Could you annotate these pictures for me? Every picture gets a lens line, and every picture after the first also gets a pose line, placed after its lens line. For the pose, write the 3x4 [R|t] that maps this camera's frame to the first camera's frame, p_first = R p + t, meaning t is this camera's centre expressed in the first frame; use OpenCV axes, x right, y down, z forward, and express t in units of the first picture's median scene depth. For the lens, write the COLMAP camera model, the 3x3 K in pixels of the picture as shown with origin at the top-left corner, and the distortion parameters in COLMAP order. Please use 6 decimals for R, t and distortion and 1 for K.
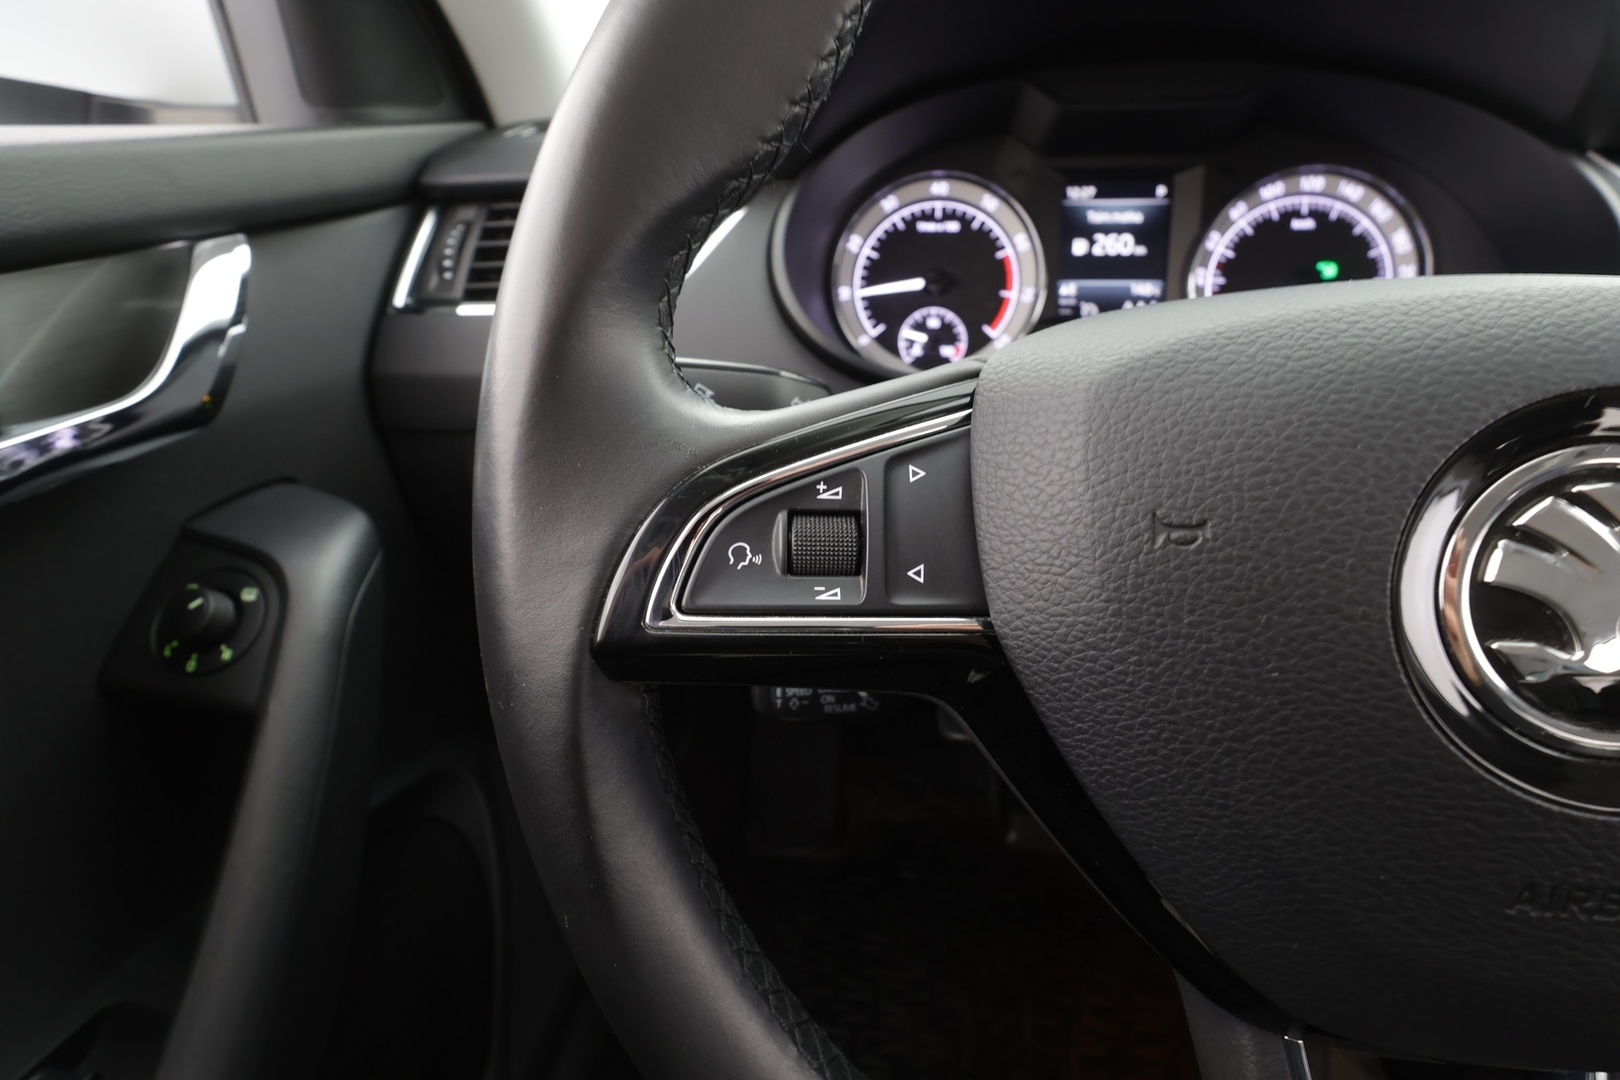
lens RADIAL K [[762.1, 0, 805.5], [0, 762.1, 528.5], [0, 0, 1]] dist [0.010183, -0.004099]
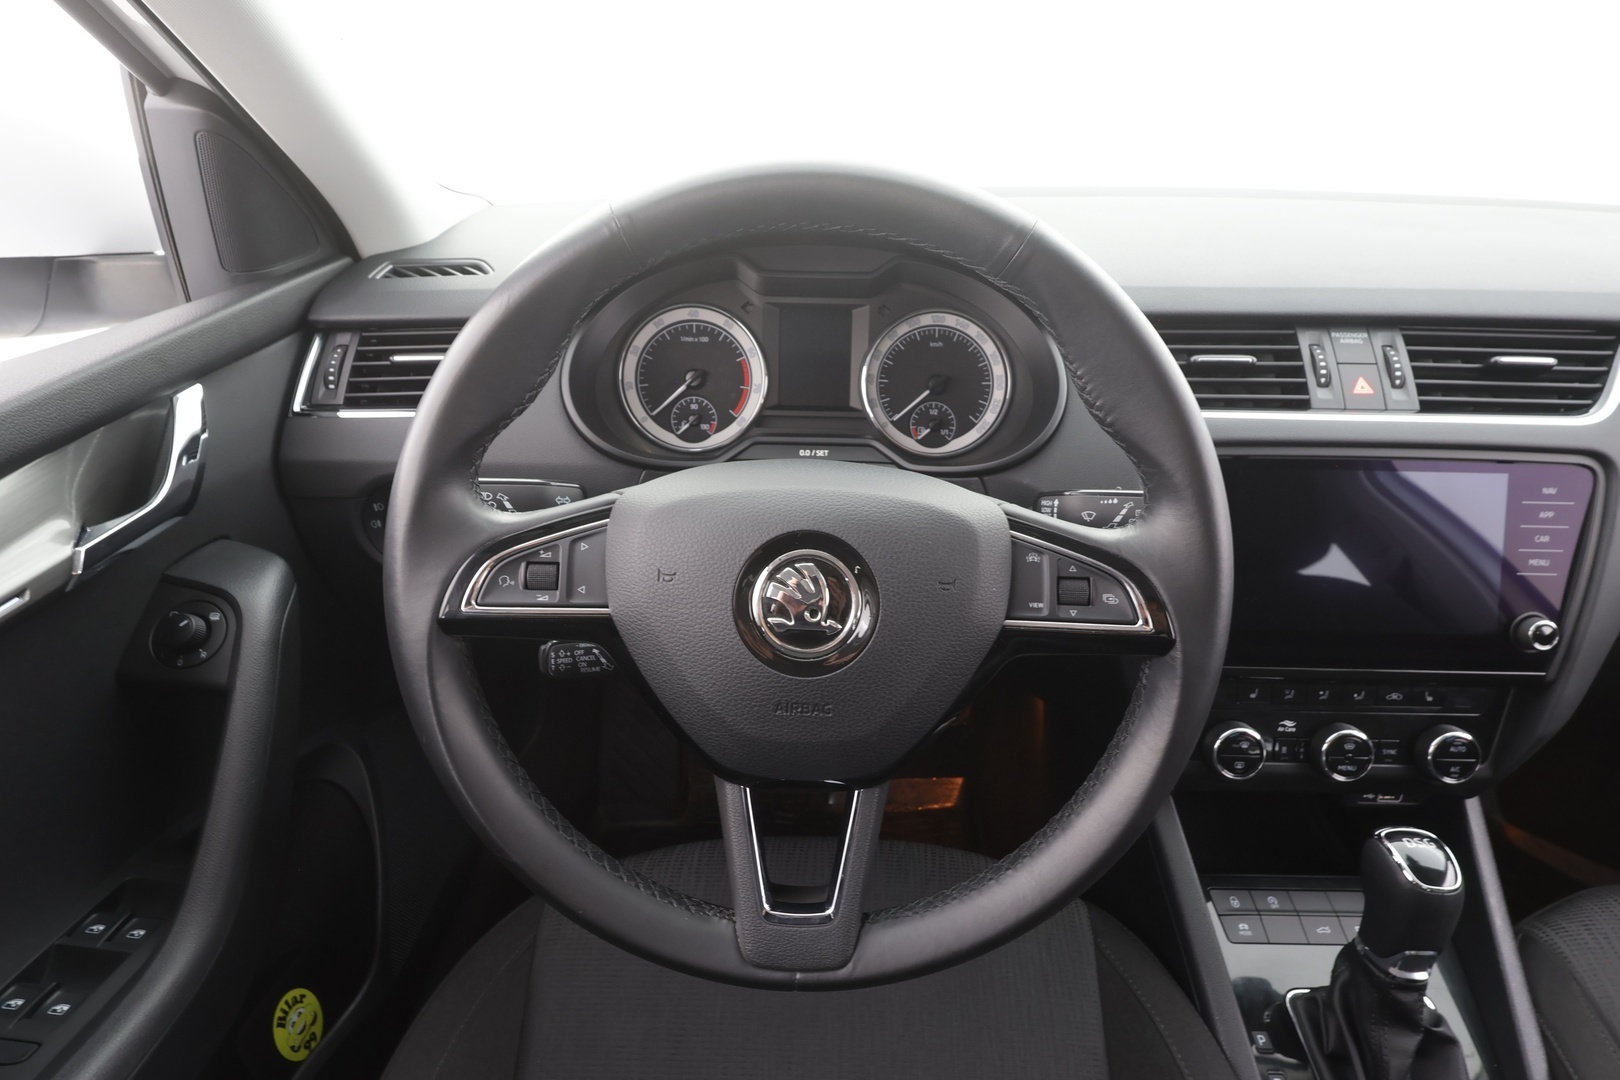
lens RADIAL K [[834.6, 0, 815.7], [0, 834.6, 548.2], [0, 0, 1]] dist [-0.000990, 0.002033]
pose [[0.991431, -0.031645, 0.126741, 0.198341], [0.029099, 0.999337, 0.021888, -0.038144], [-0.127350, -0.018012, 0.991694, -0.602192]]
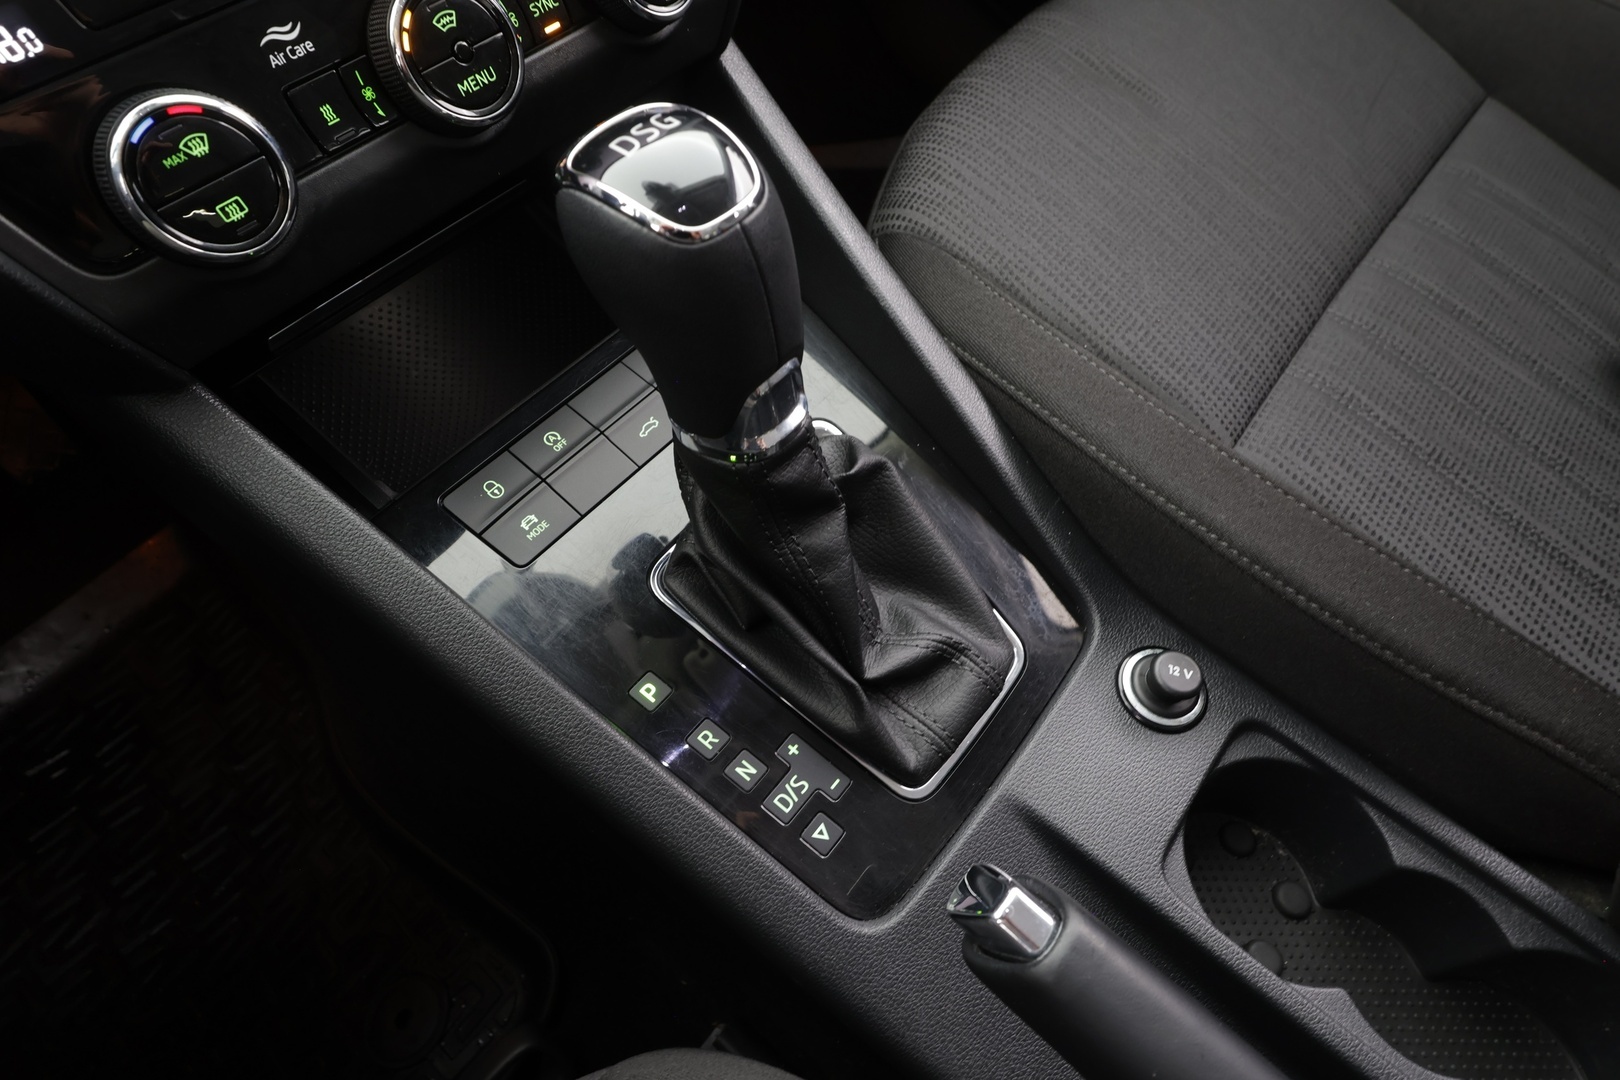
lens RADIAL K [[835.5, 0, 804.6], [0, 835.5, 540.0], [0, 0, 1]] dist [0.006249, 0.001847]
pose [[0.535546, -0.706388, 0.462824, 0.893530], [0.407648, 0.696197, 0.590875, 0.364207], [-0.739604, -0.127771, 0.660803, 0.095445]]
